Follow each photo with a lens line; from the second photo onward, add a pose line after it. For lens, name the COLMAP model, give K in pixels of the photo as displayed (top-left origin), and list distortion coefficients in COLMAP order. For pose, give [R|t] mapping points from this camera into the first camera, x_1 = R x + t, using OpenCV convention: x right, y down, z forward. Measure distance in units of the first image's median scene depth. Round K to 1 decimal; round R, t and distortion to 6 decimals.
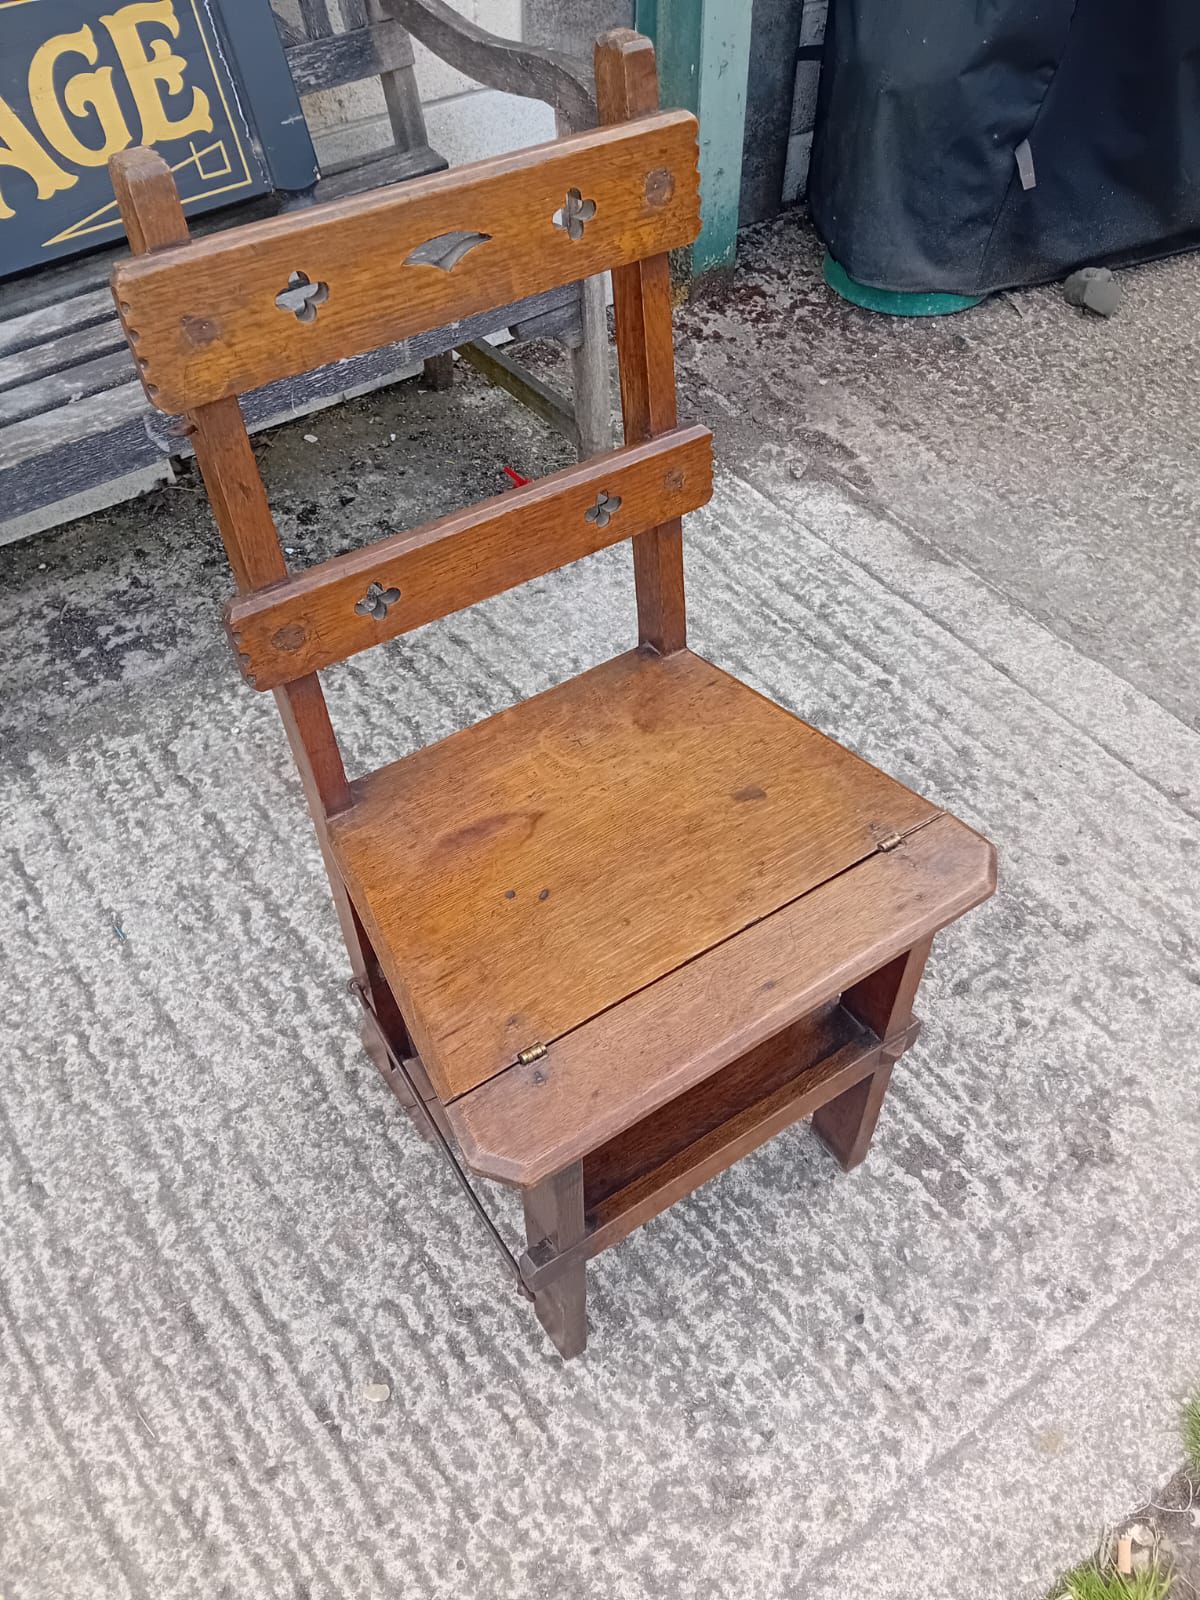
lens RADIAL K [[1200.6, 0, 616.7], [0, 1200.6, 786.3], [0, 0, 1]] dist [0.020960, -0.060096]
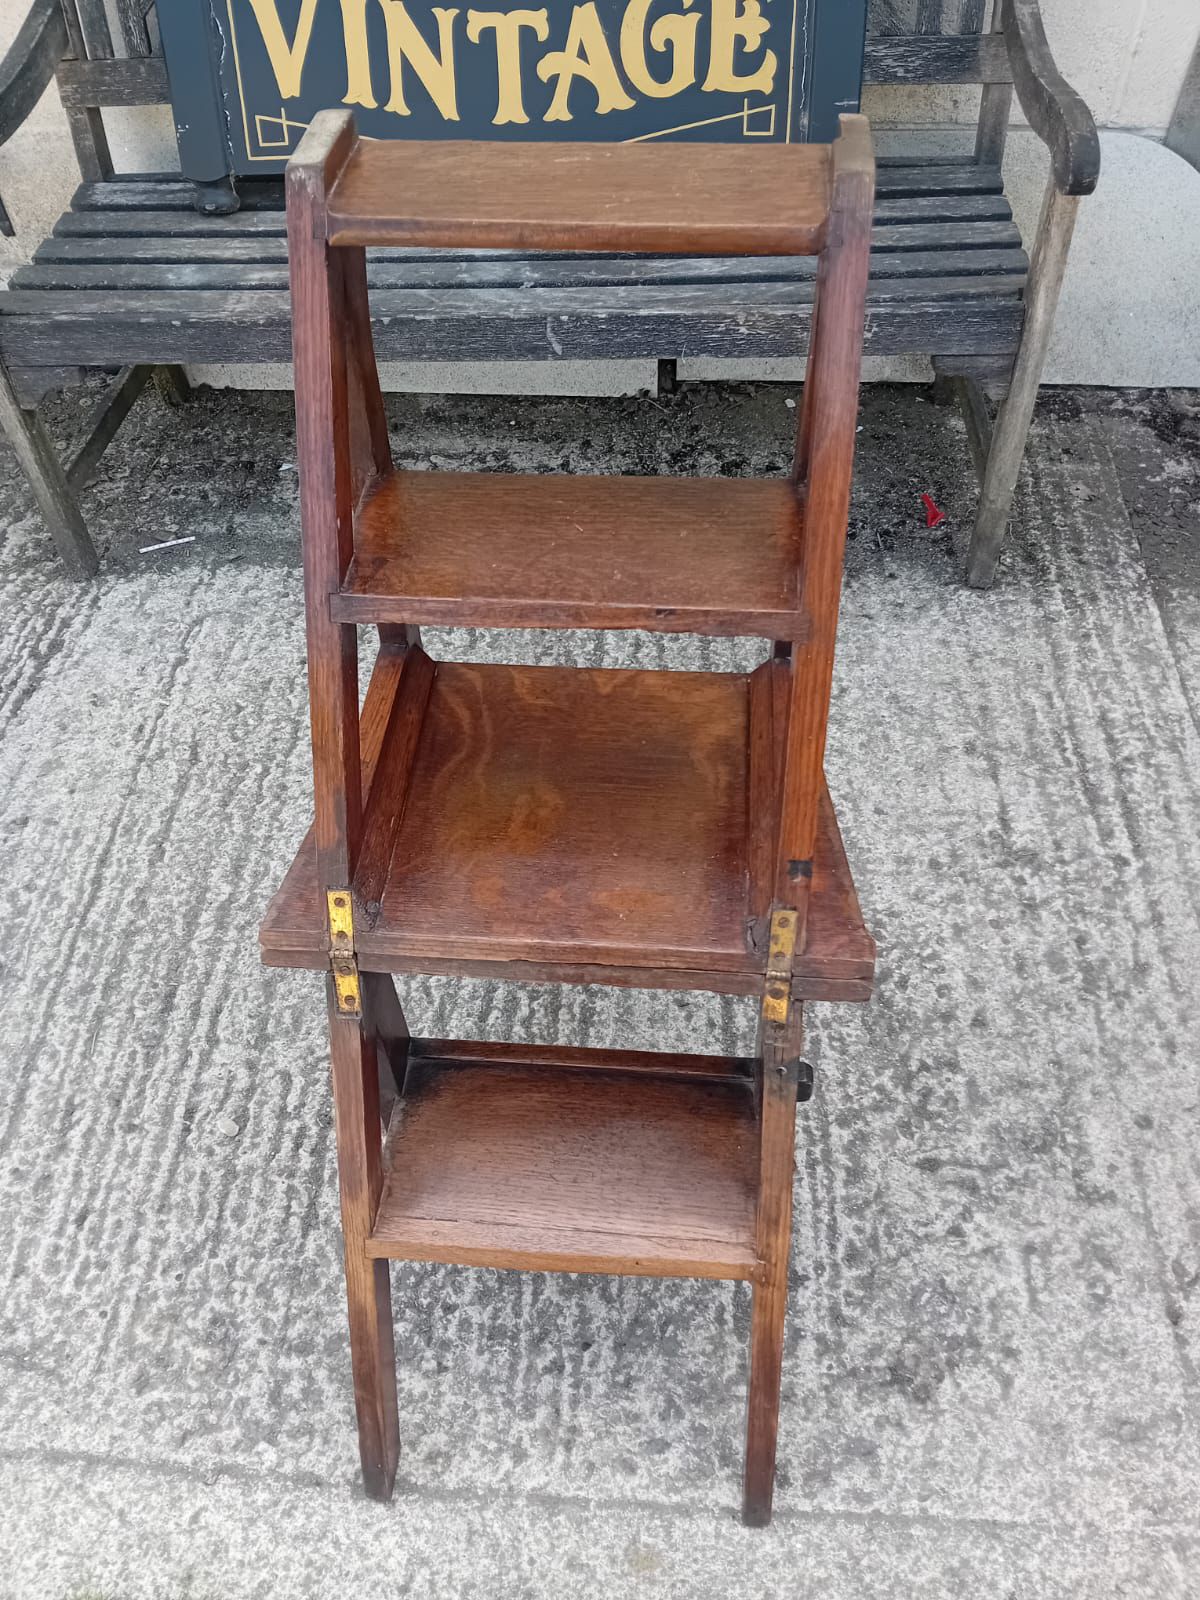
lens RADIAL K [[1200.6, 0, 597.8], [0, 1200.6, 790.7], [0, 0, 1]] dist [0.020960, -0.060096]
pose [[0.785948, 0.468436, -0.403551, 0.350894], [-0.460562, 0.879013, 0.123364, -0.087071], [0.412515, 0.088903, 0.906602, 0.037165]]
